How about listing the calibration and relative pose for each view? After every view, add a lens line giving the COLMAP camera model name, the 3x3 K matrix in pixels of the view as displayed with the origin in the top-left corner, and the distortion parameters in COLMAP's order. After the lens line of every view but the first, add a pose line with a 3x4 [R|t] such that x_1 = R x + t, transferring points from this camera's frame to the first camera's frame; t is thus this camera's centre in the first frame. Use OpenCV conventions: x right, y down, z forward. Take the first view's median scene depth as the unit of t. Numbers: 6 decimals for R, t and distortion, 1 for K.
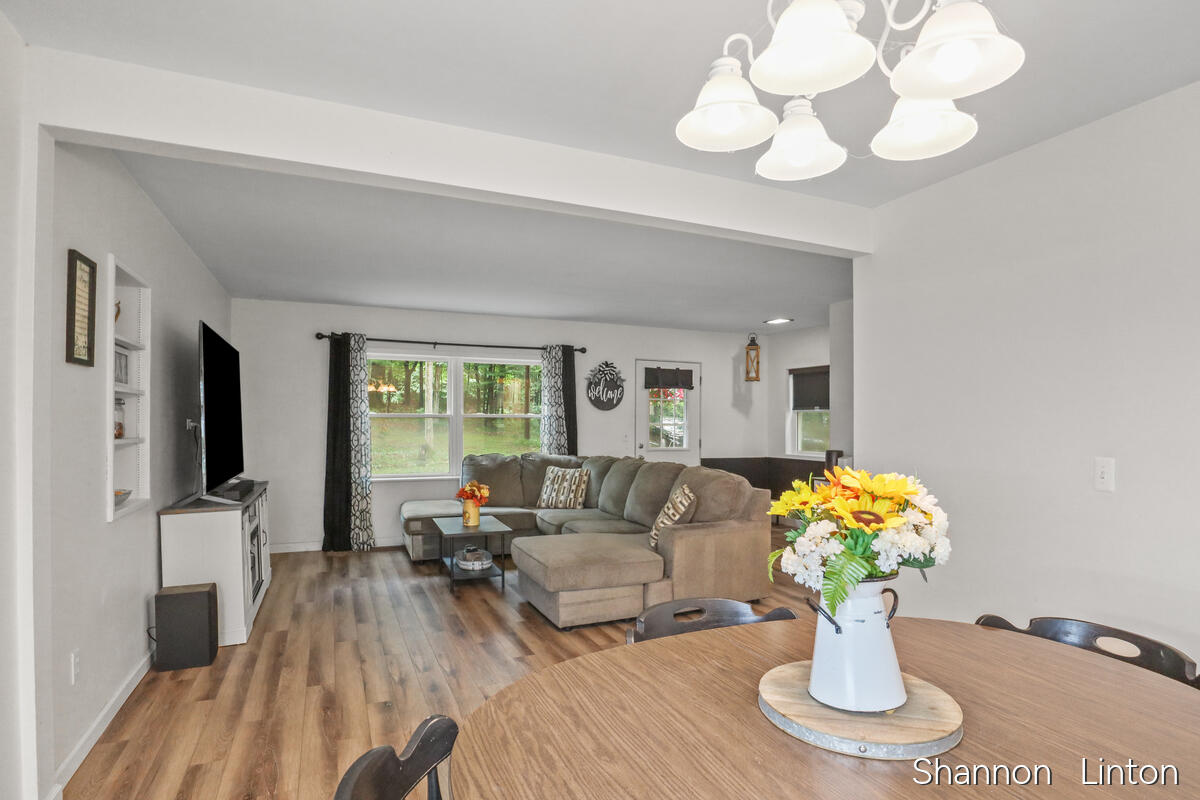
lens RADIAL K [[629.8, 0, 599.5], [0, 629.8, 409.4], [0, 0, 1]] dist [-0.020270, 0.000359]
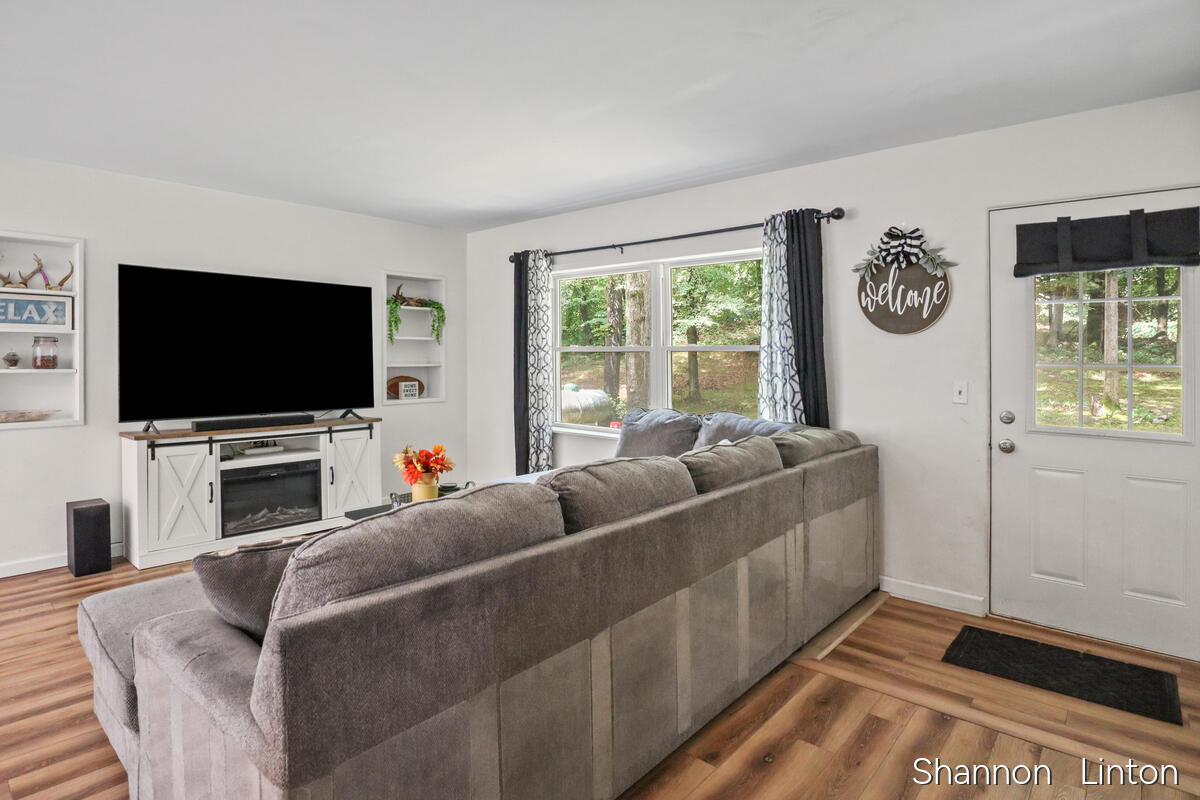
lens RADIAL K [[629.8, 0, 598.9], [0, 629.8, 349.7], [0, 0, 1]] dist [-0.020270, 0.000359]
pose [[0.418633, -0.002041, -0.908153, 0.336268], [0.011936, 0.999923, 0.003255, 0.009335], [0.908077, -0.012203, 0.418626, 0.606985]]
